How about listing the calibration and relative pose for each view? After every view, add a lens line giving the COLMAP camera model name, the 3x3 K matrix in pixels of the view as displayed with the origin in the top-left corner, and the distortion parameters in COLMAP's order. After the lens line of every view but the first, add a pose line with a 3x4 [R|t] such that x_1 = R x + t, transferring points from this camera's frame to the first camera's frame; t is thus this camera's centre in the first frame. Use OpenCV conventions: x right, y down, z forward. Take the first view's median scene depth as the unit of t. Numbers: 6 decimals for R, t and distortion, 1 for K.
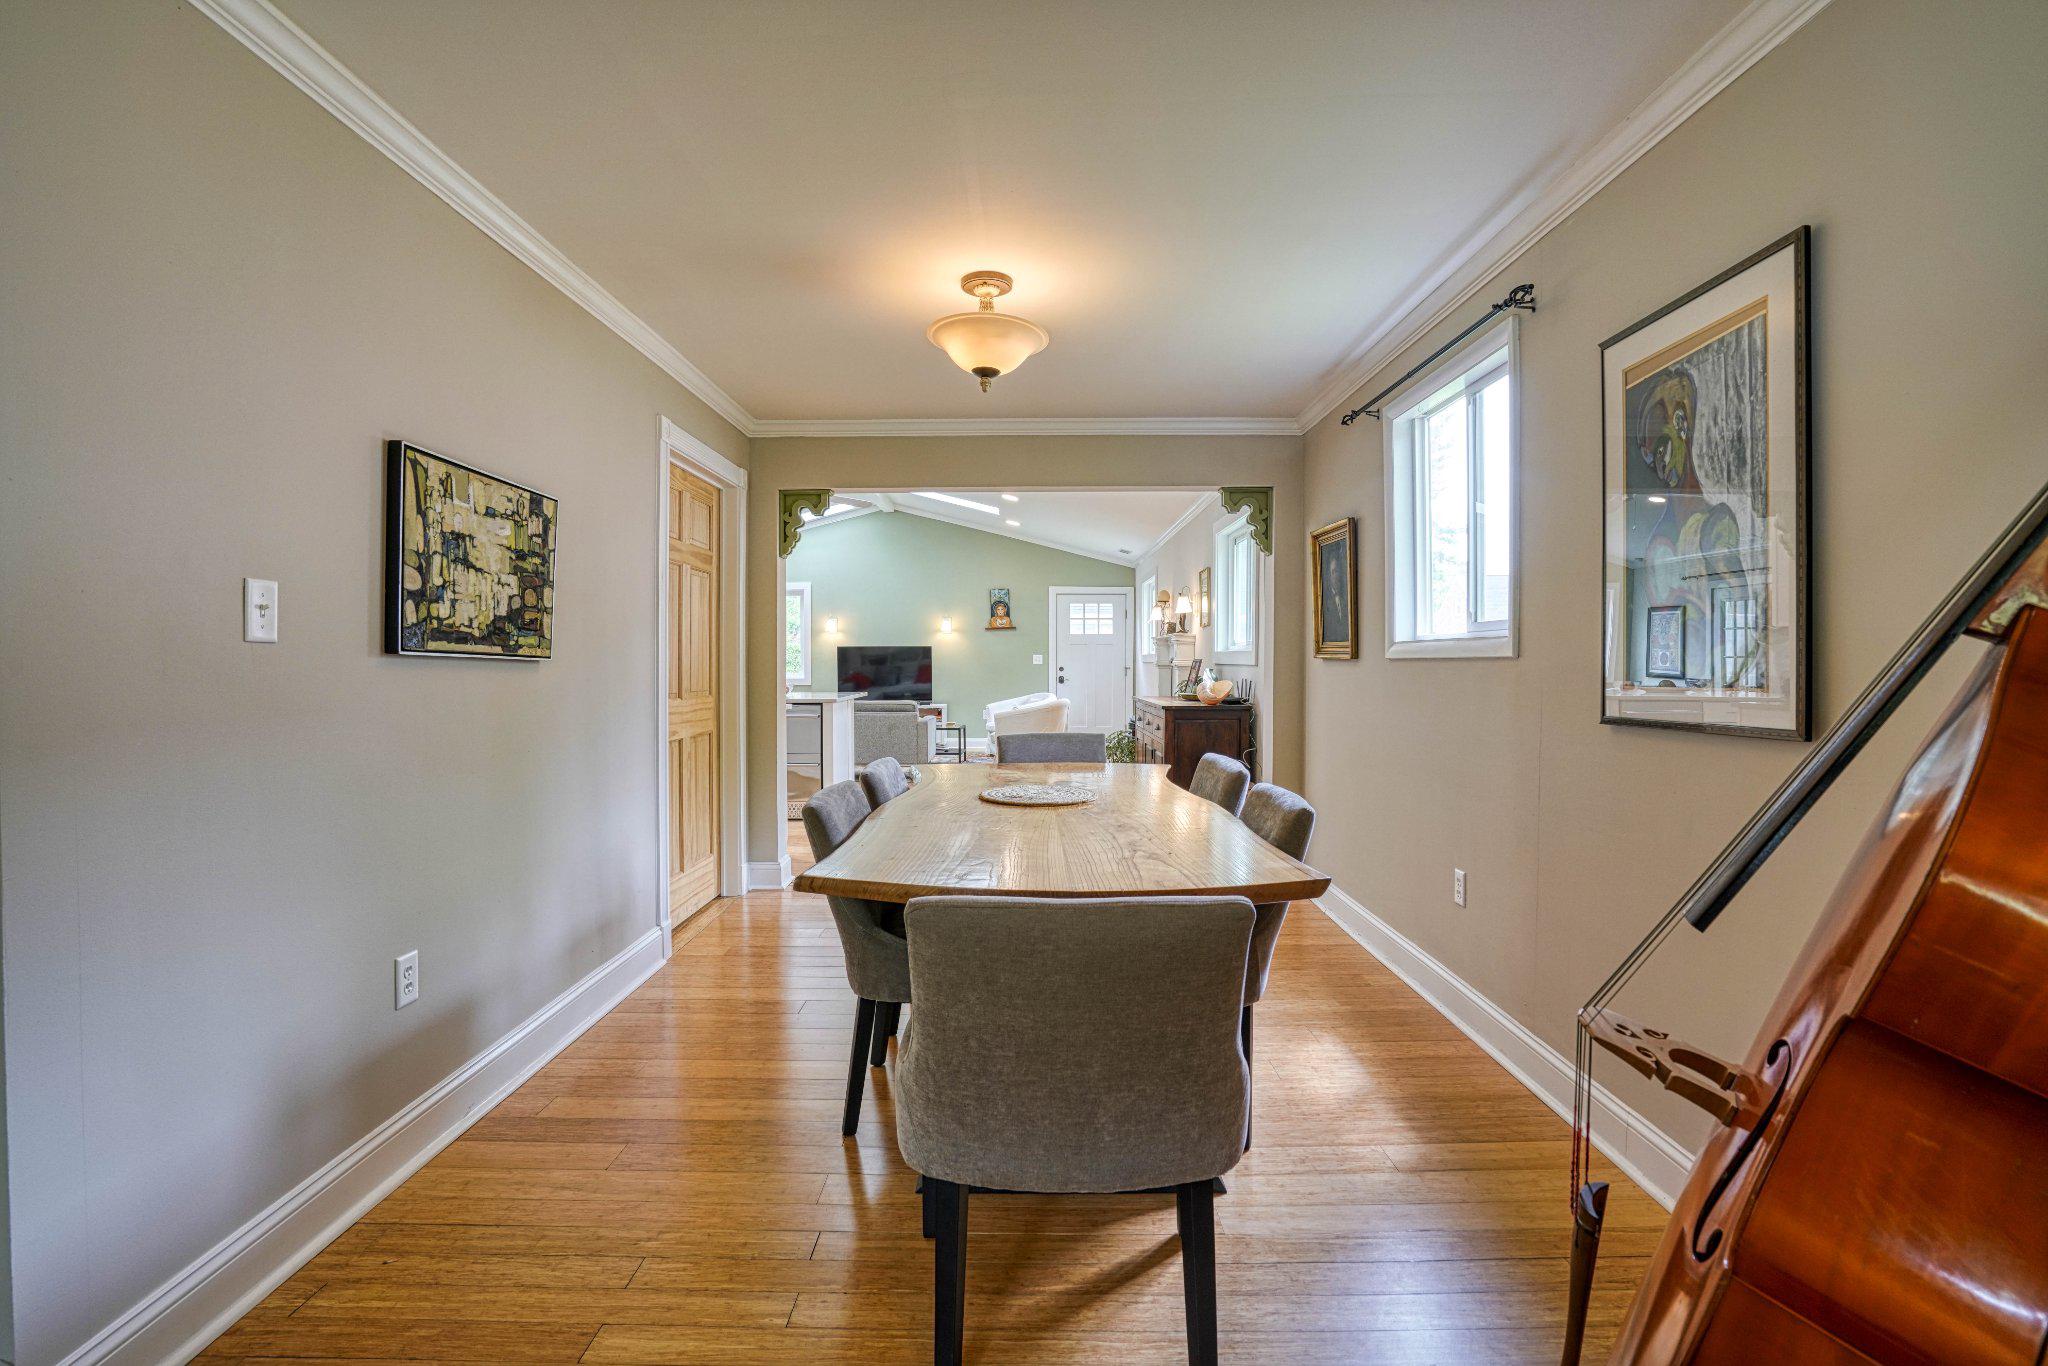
lens RADIAL K [[933.7, 0, 1017.5], [0, 933.7, 684.3], [0, 0, 1]] dist [-0.056282, 0.019354]
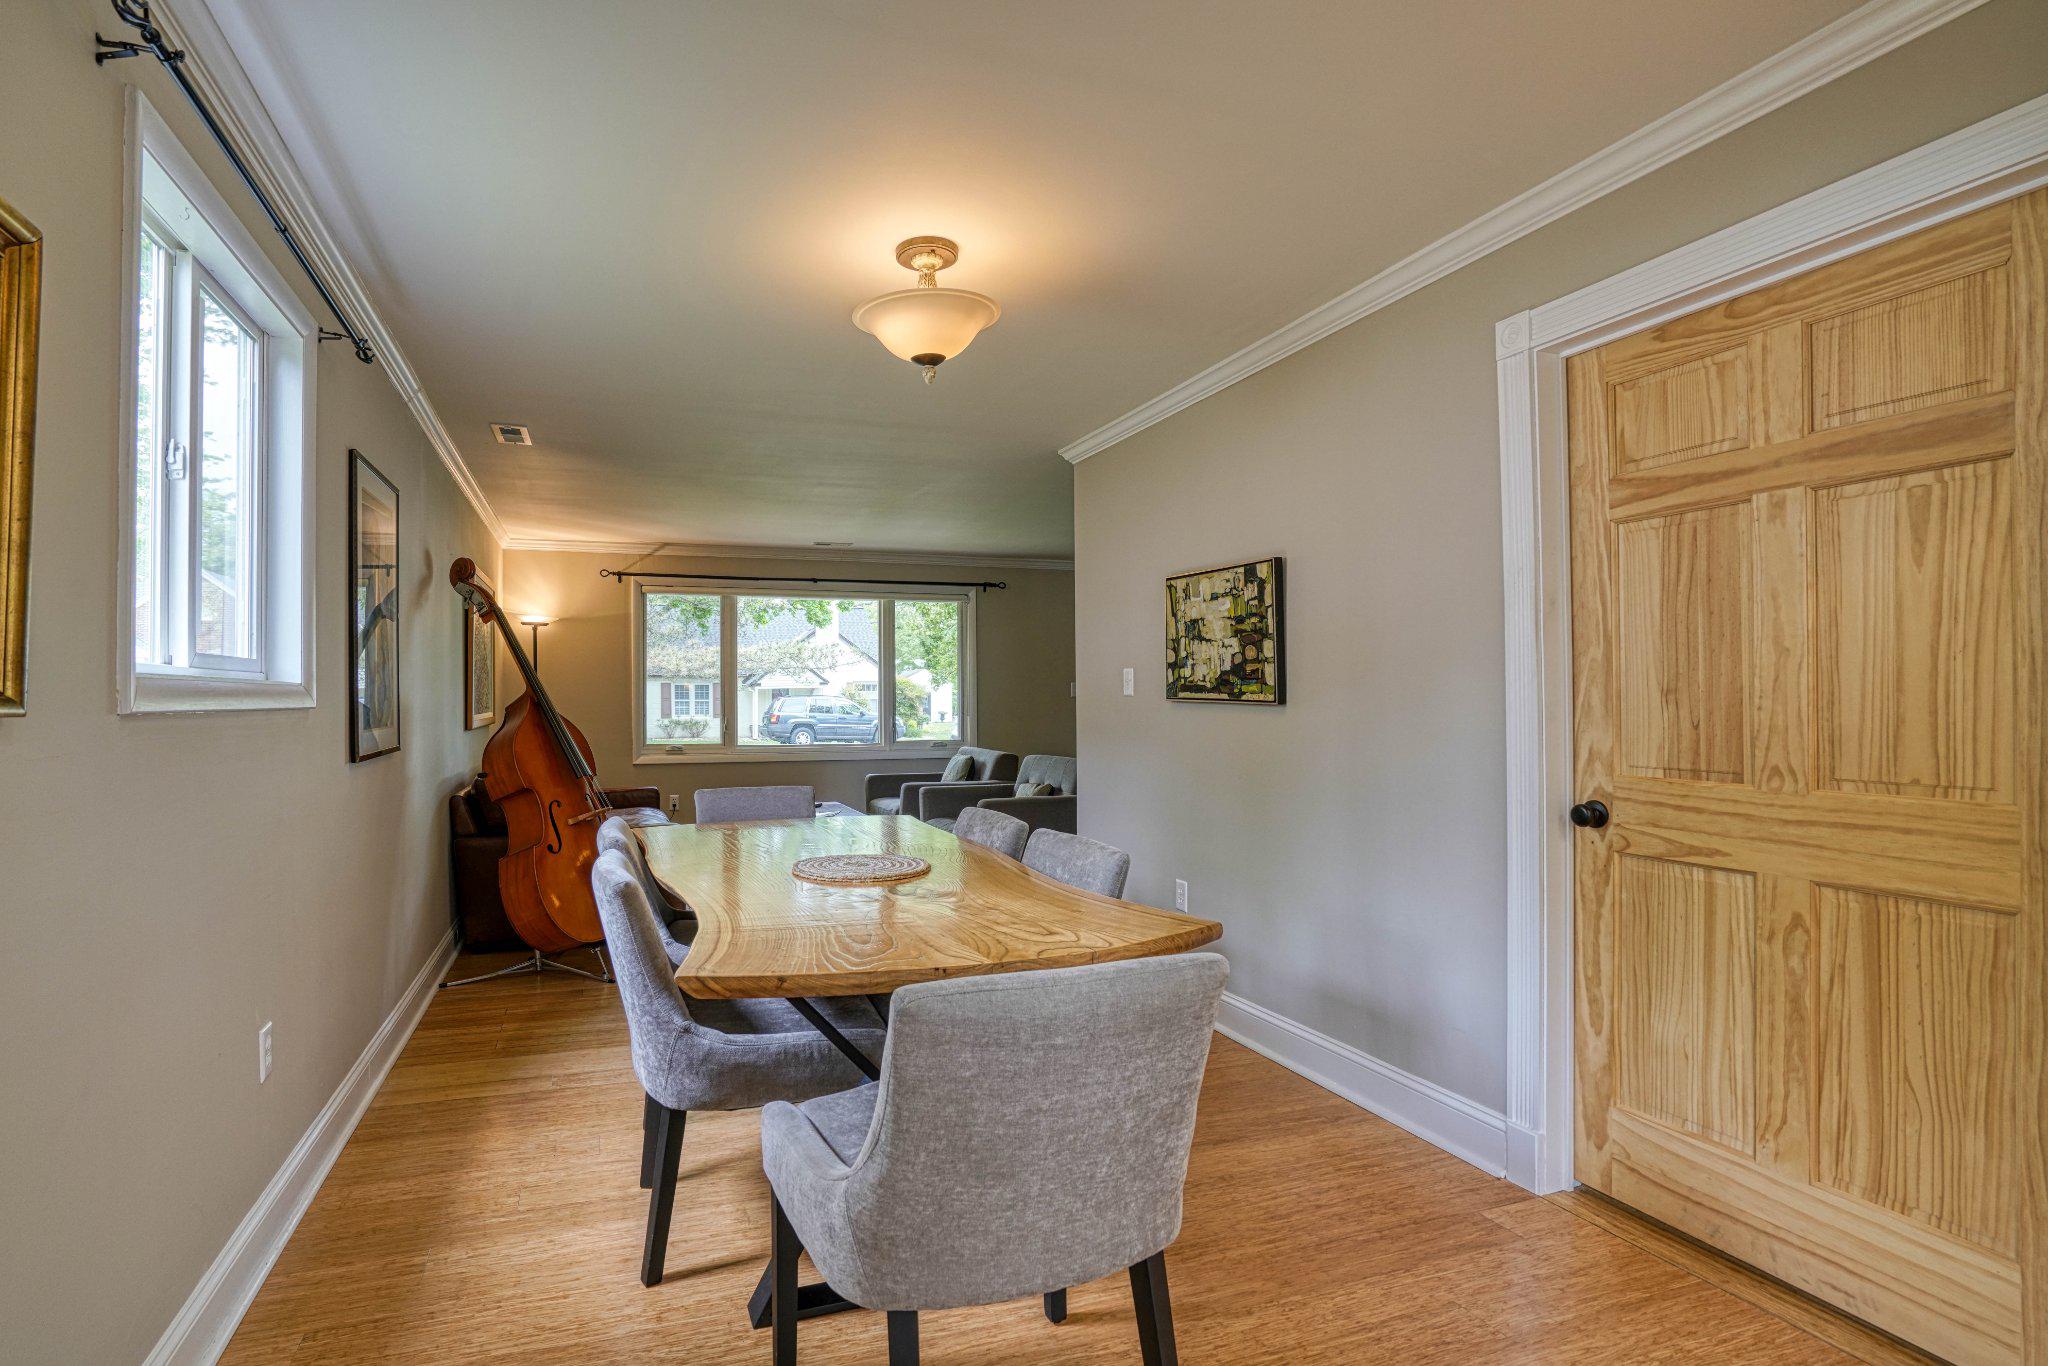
lens RADIAL K [[976.5, 0, 933.0], [0, 976.5, 695.3], [0, 0, 1]] dist [-0.062275, -0.000063]
pose [[-0.942132, 0.003920, -0.335220, 0.284623], [-0.002243, 0.999836, 0.017996, -0.059856], [0.335236, 0.017706, -0.941968, 2.052636]]
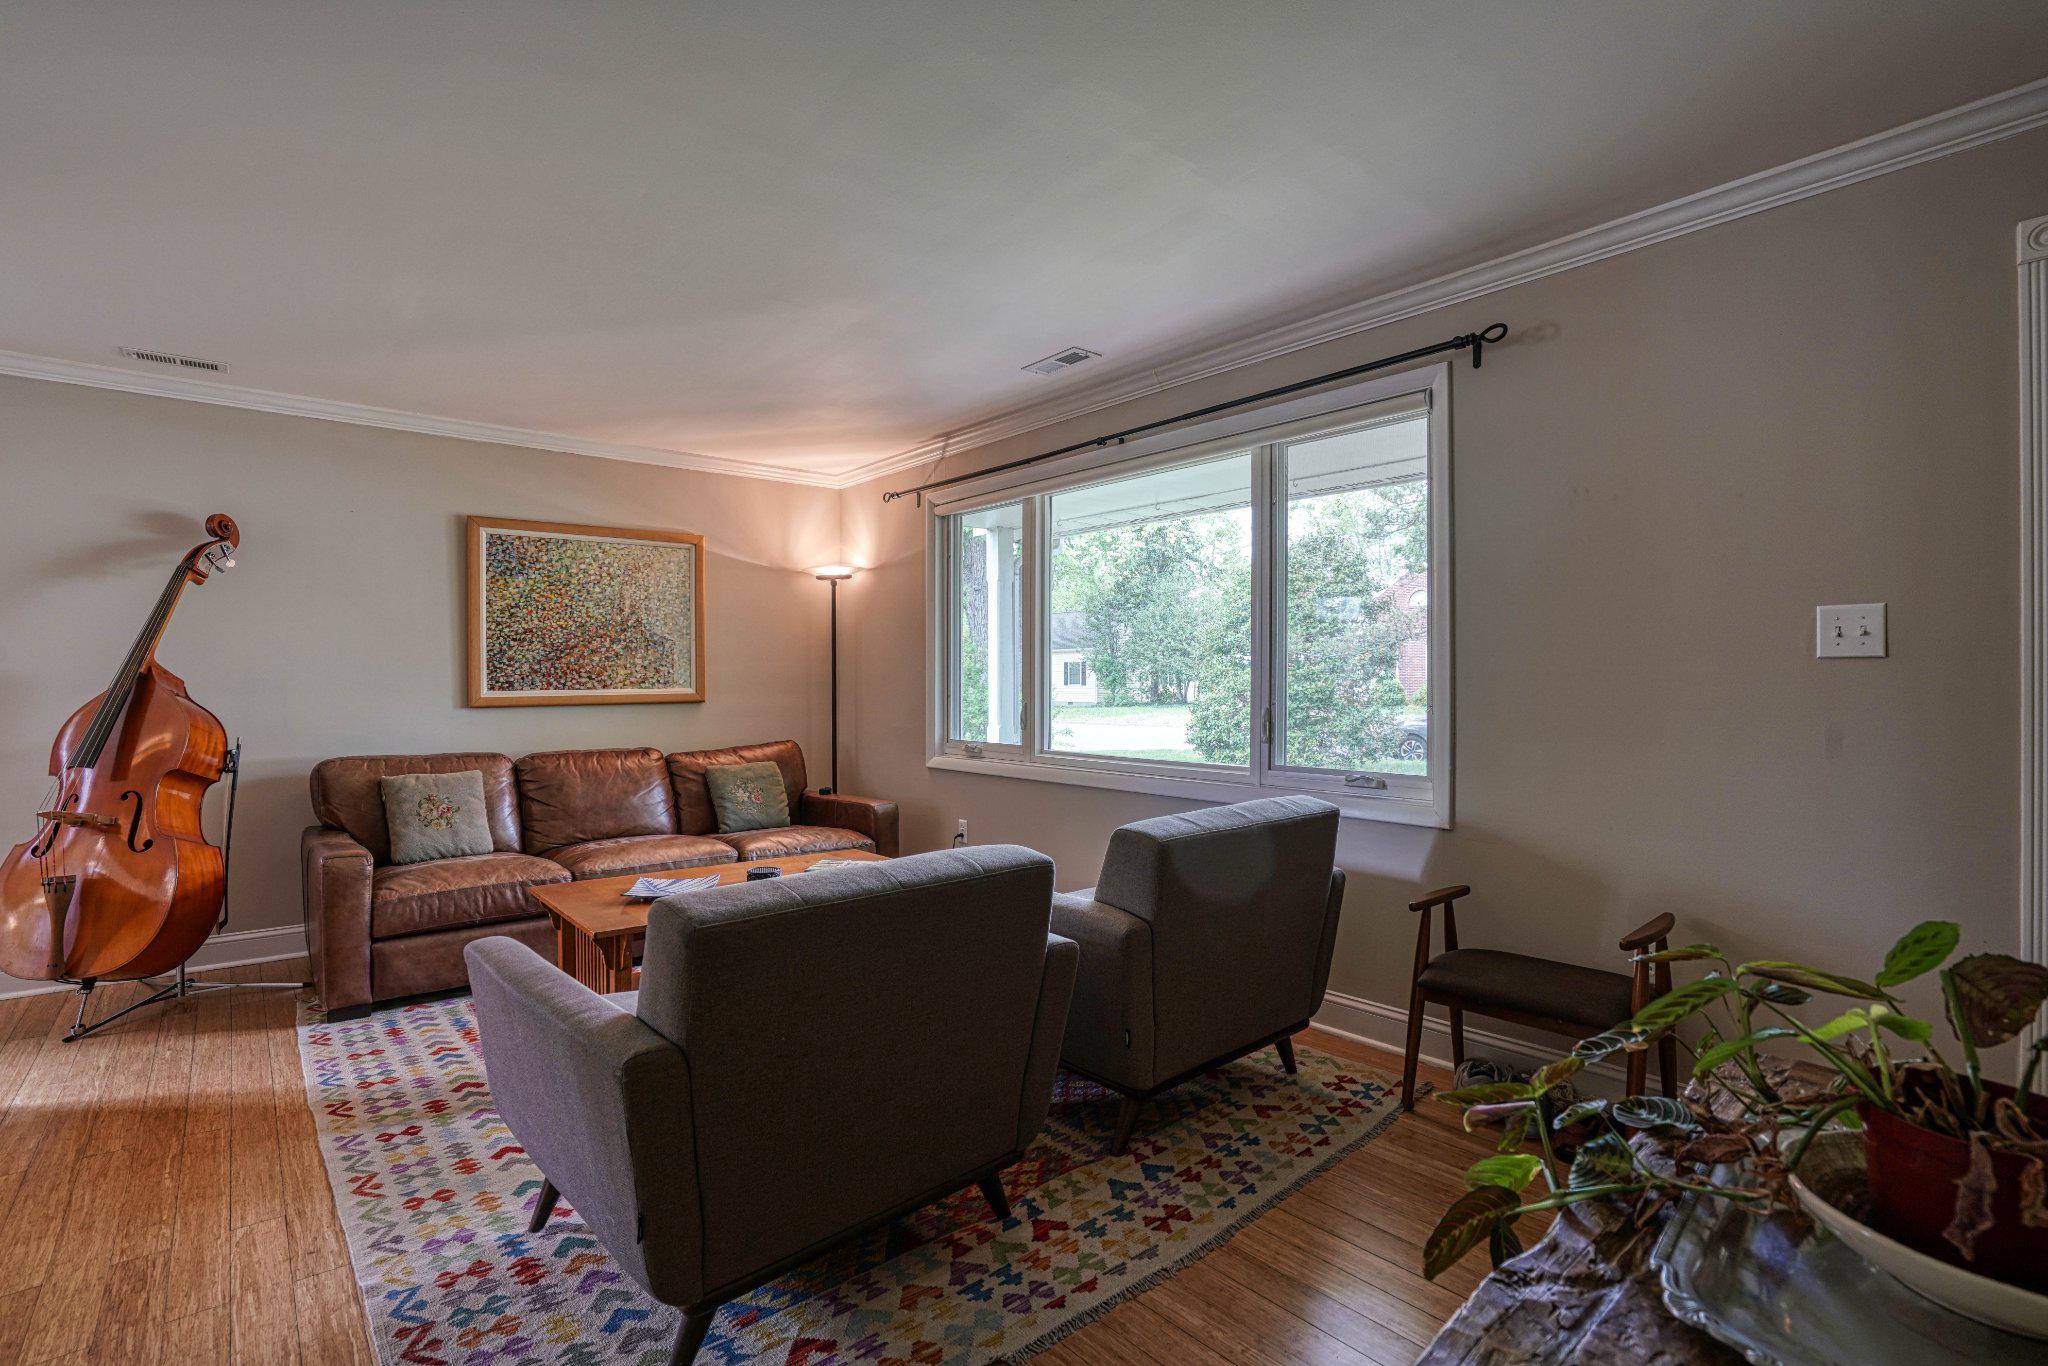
lens RADIAL K [[959.5, 0, 1019.0], [0, 959.5, 684.4], [0, 0, 1]] dist [-0.059072, 0.022988]
pose [[-0.652304, 0.000353, 0.757957, -1.414130], [0.020679, 0.999636, 0.017331, -0.000937], [-0.757675, 0.026979, -0.652074, 0.233645]]
